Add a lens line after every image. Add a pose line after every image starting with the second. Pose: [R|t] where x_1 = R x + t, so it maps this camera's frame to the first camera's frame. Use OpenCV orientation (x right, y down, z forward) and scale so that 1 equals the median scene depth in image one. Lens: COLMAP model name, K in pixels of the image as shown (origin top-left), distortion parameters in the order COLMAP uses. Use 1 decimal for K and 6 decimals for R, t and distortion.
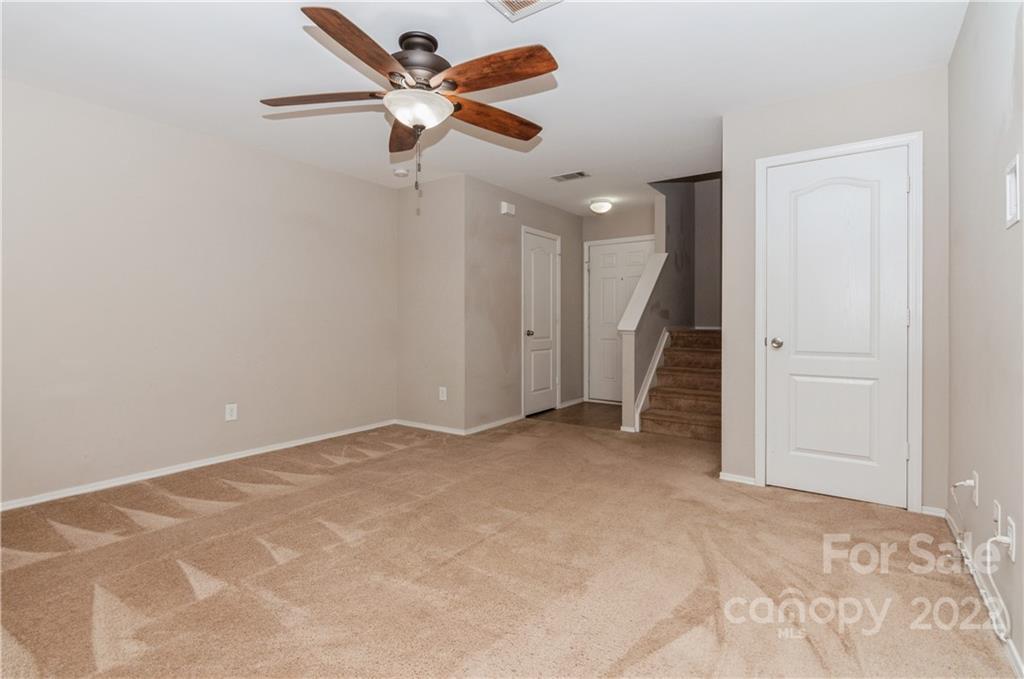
lens RADIAL K [[513.6, 0, 512.5], [0, 513.6, 323.0], [0, 0, 1]] dist [-0.005664, -0.000964]
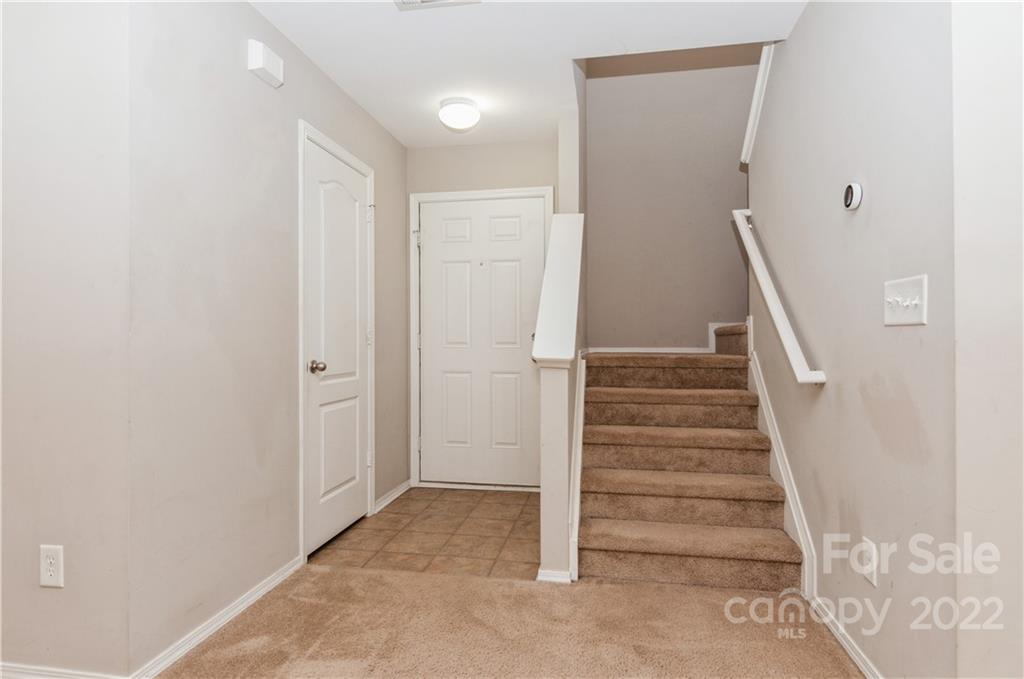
lens RADIAL K [[569.3, 0, 512.0], [0, 569.3, 339.5], [0, 0, 1]] dist [0.001505, 0.000782]
pose [[0.908174, -0.002771, 0.418584, -0.018843], [0.001967, 0.999995, 0.002353, -0.005101], [-0.418589, -0.001314, 0.908175, 0.472132]]
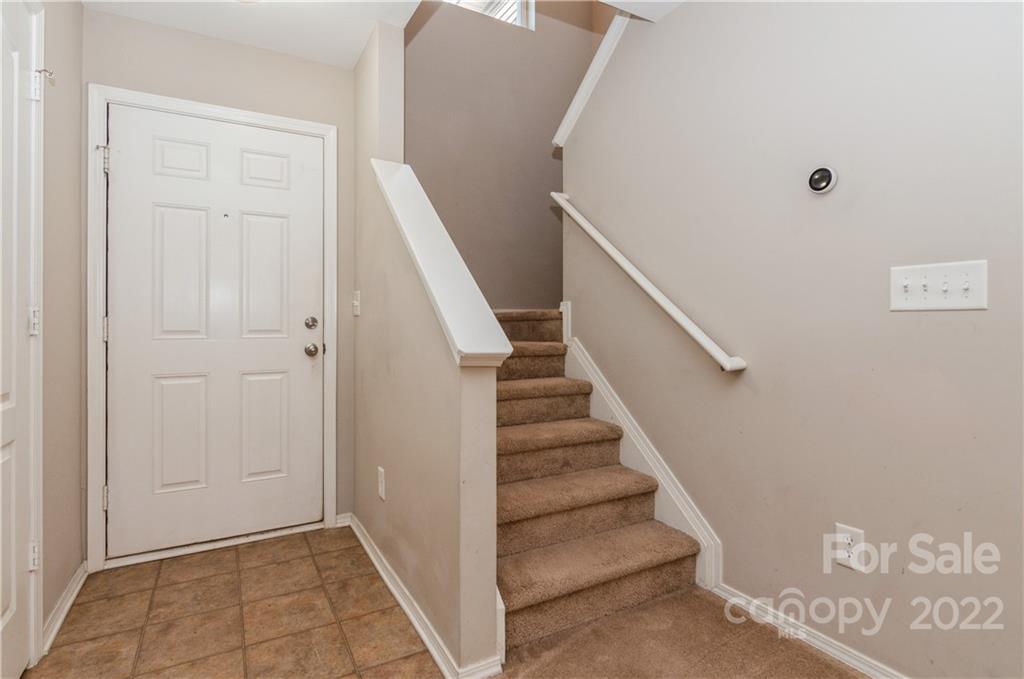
lens RADIAL K [[513.6, 0, 512.5], [0, 513.6, 323.0], [0, 0, 1]] dist [-0.005664, -0.000964]
pose [[0.434122, 0.000021, 0.900854, -0.042230], [0.002366, 0.999997, -0.001164, -0.005191], [-0.900851, 0.002637, 0.434120, 0.720538]]
